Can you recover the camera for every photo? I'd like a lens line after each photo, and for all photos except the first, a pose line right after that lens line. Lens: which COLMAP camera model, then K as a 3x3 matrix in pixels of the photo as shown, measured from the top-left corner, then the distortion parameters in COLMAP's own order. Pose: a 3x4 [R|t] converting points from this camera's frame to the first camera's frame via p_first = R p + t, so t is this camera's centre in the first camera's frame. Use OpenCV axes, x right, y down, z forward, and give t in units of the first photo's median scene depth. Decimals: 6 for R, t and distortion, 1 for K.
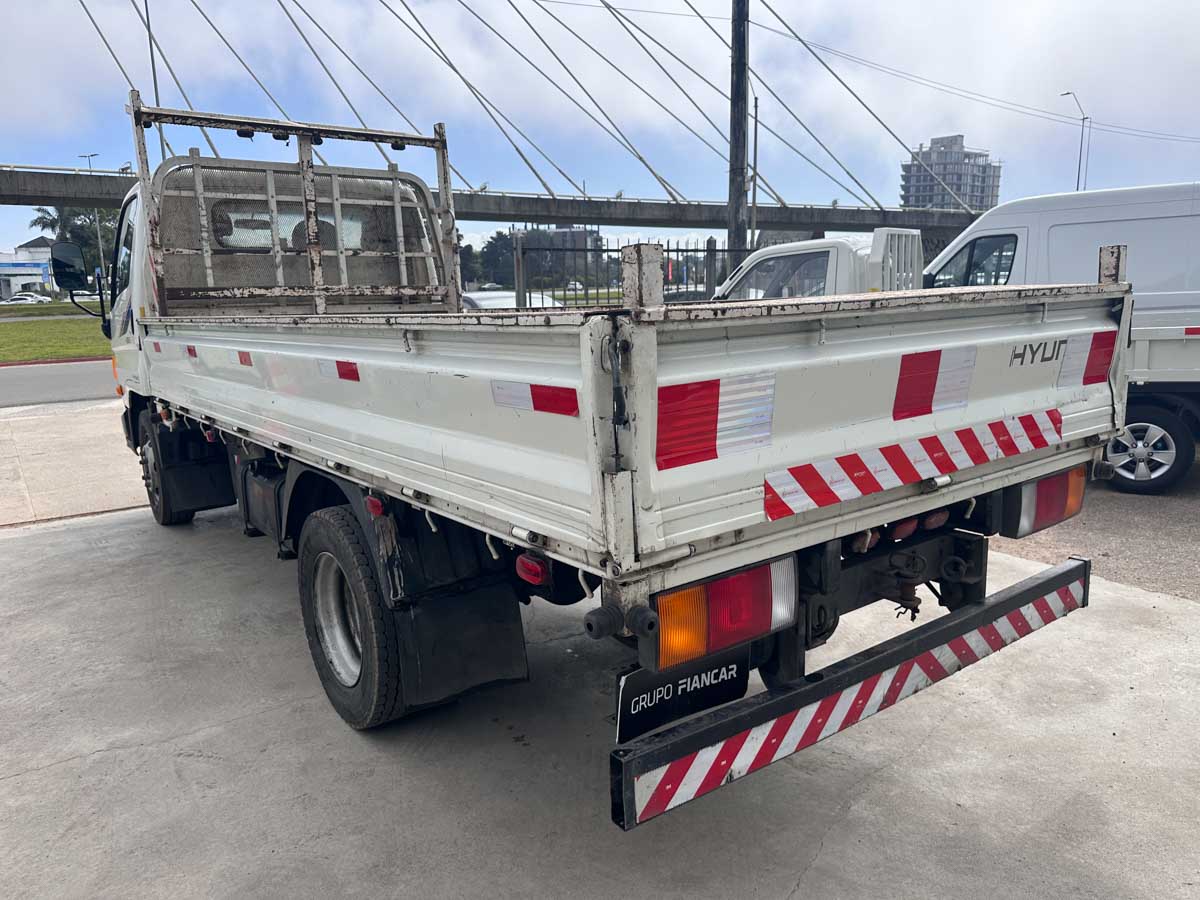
lens RADIAL K [[839.6, 0, 612.1], [0, 839.6, 446.6], [0, 0, 1]] dist [0.126077, -0.218990]
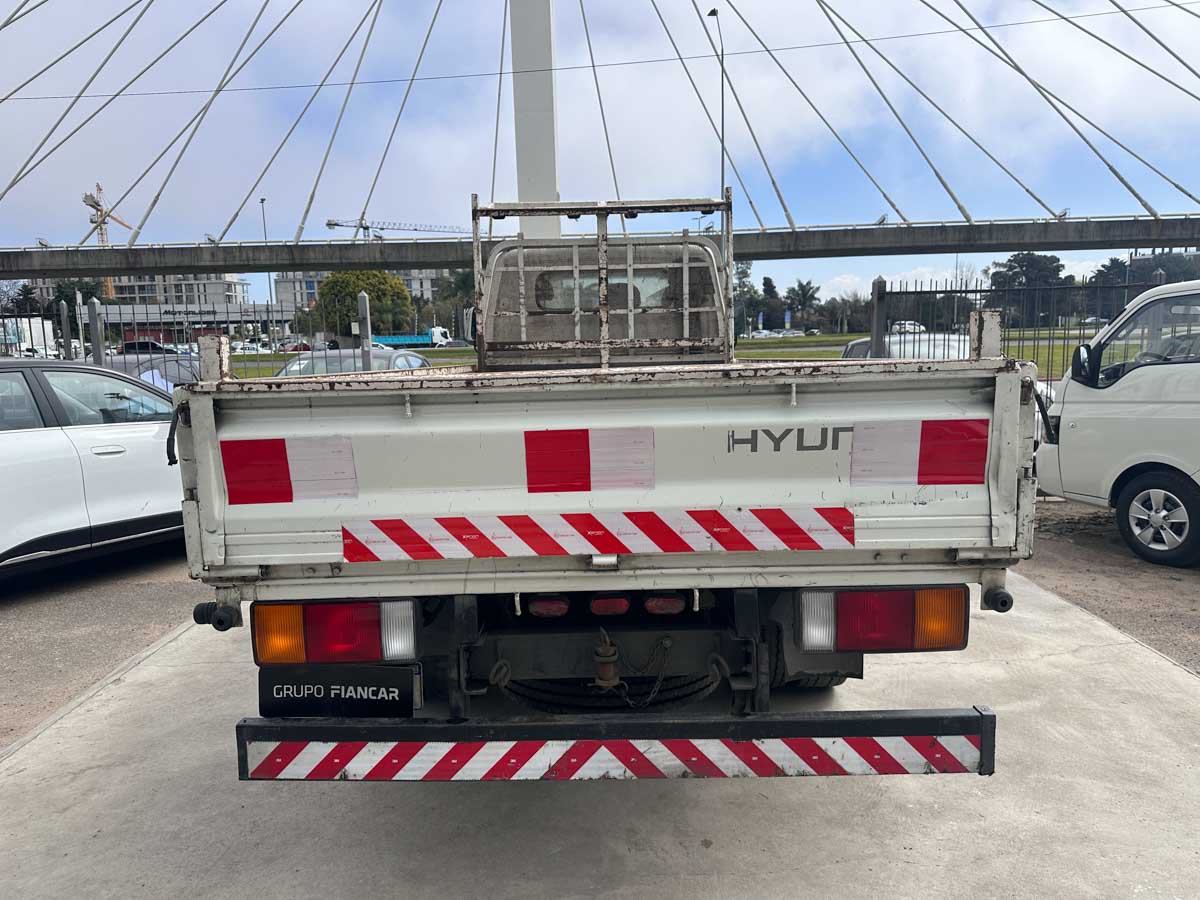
lens RADIAL K [[840.3, 0, 600.0], [0, 840.3, 450.0], [0, 0, 1]] dist [0.142770, -0.222378]
pose [[0.786436, 0.083089, -0.612058, 0.774416], [-0.107478, 0.994203, -0.003133, -0.066854], [0.608250, 0.068246, 0.790806, 0.172453]]
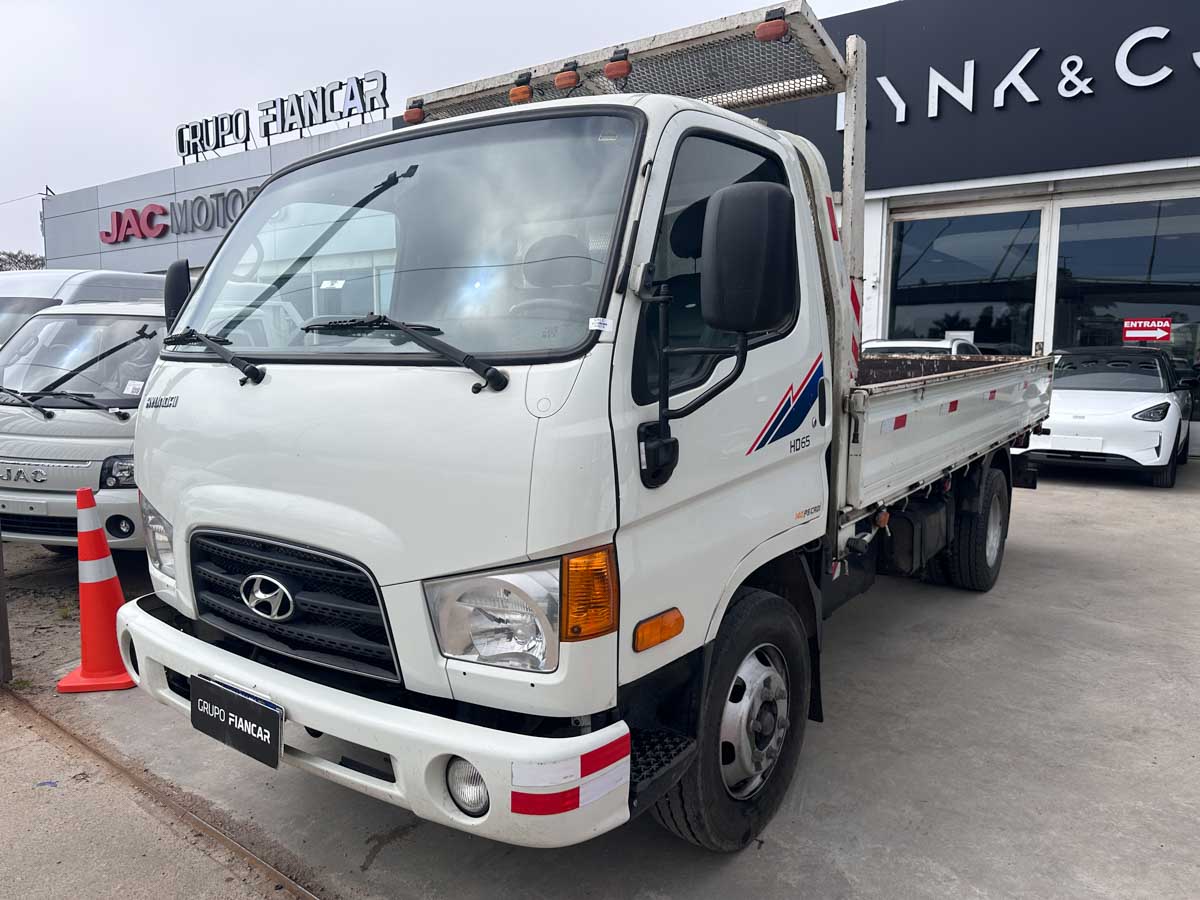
lens RADIAL K [[849.9, 0, 597.3], [0, 849.9, 426.9], [0, 0, 1]] dist [-0.002915, -0.006549]
pose [[-0.295477, -0.060844, 0.953410, -1.942447], [0.184472, 0.975555, 0.119428, -0.416375], [-0.937370, 0.211166, -0.277030, 2.427443]]
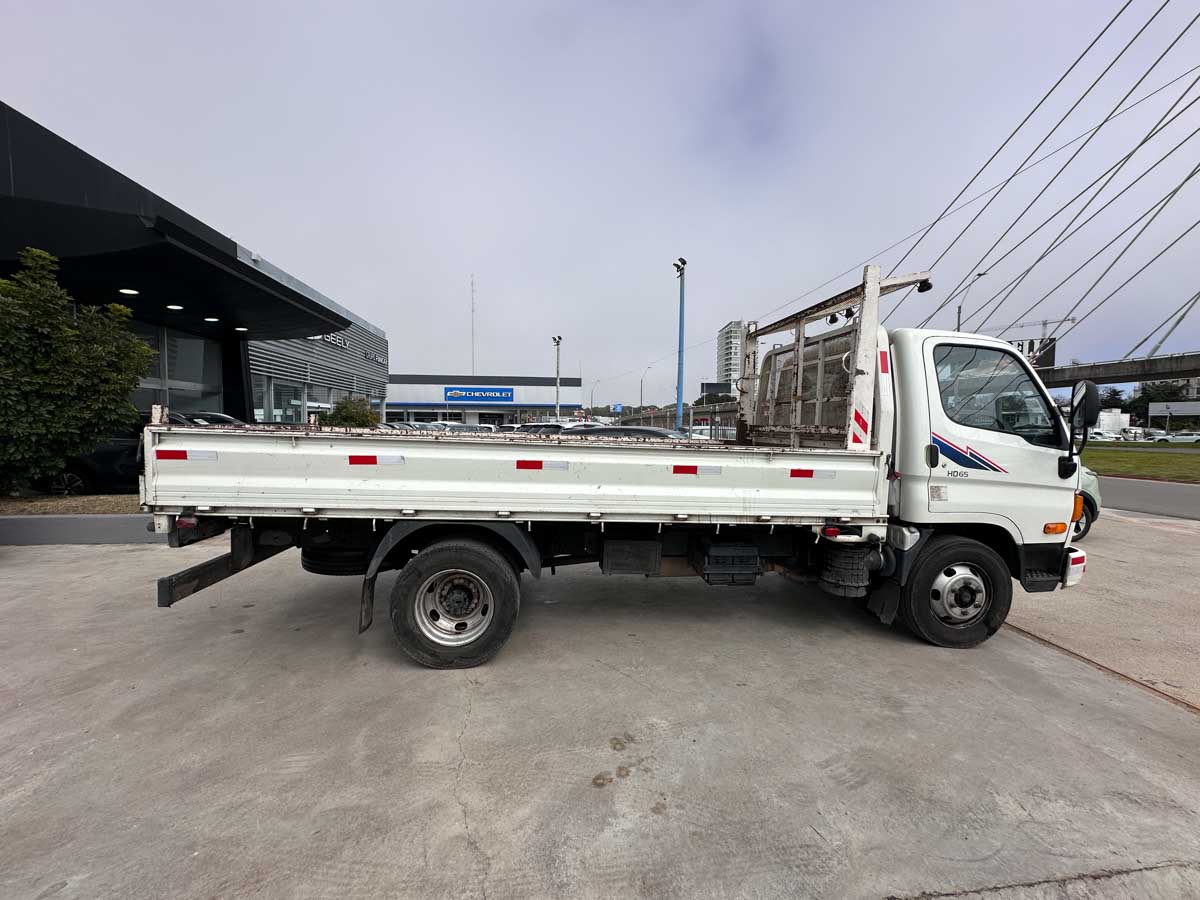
lens RADIAL K [[482.1, 0, 600.0], [0, 482.1, 450.0], [0, 0, 1]] dist [0.001248, -0.000366]
pose [[-0.512665, 0.055505, -0.856793, 0.989721], [-0.164347, 0.973112, 0.161378, -0.447319], [0.842712, 0.223545, -0.489759, 2.246754]]
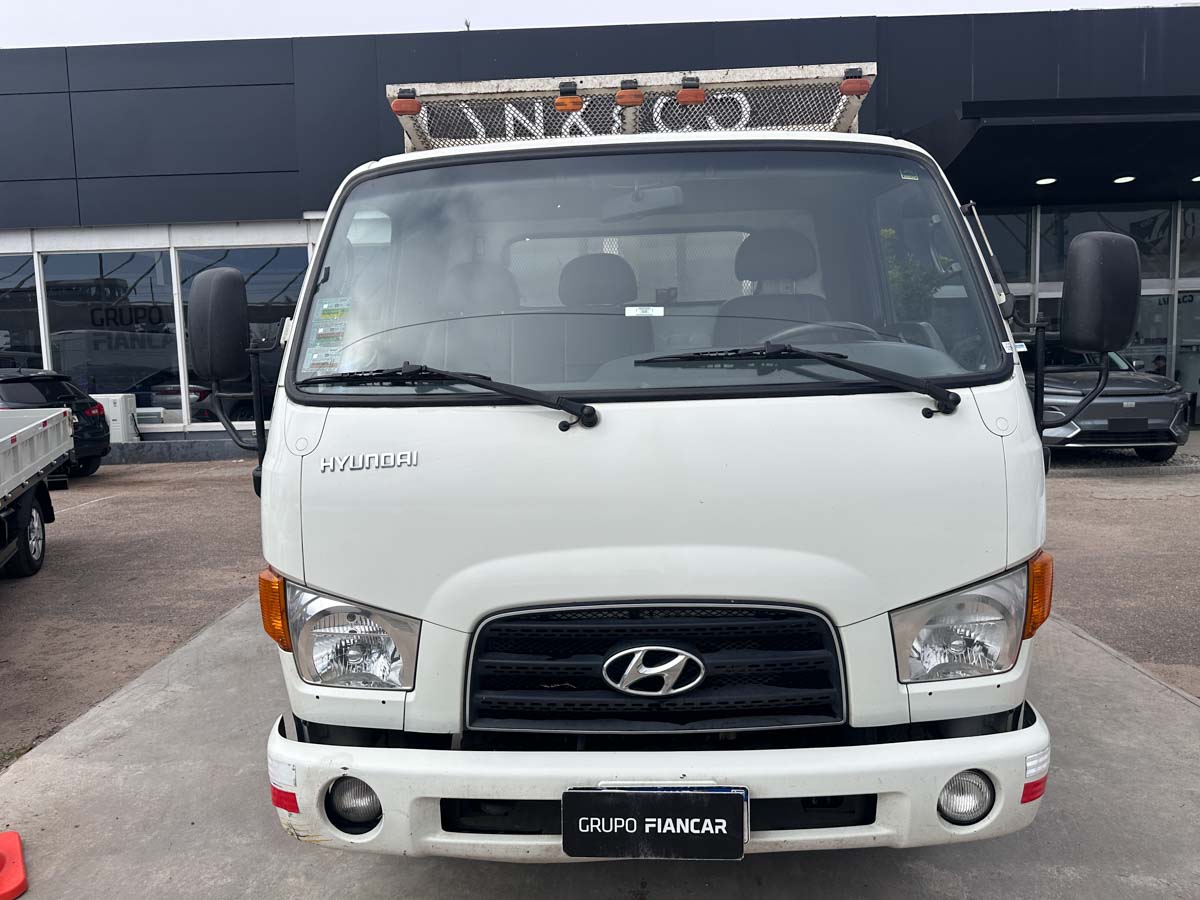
lens RADIAL K [[839.6, 0, 612.1], [0, 839.6, 446.6], [0, 0, 1]] dist [0.126077, -0.218990]
pose [[-0.770049, -0.025733, 0.637466, -1.471933], [0.166030, 0.956675, 0.239181, -0.578786], [-0.616002, 0.290019, -0.732414, 3.046758]]
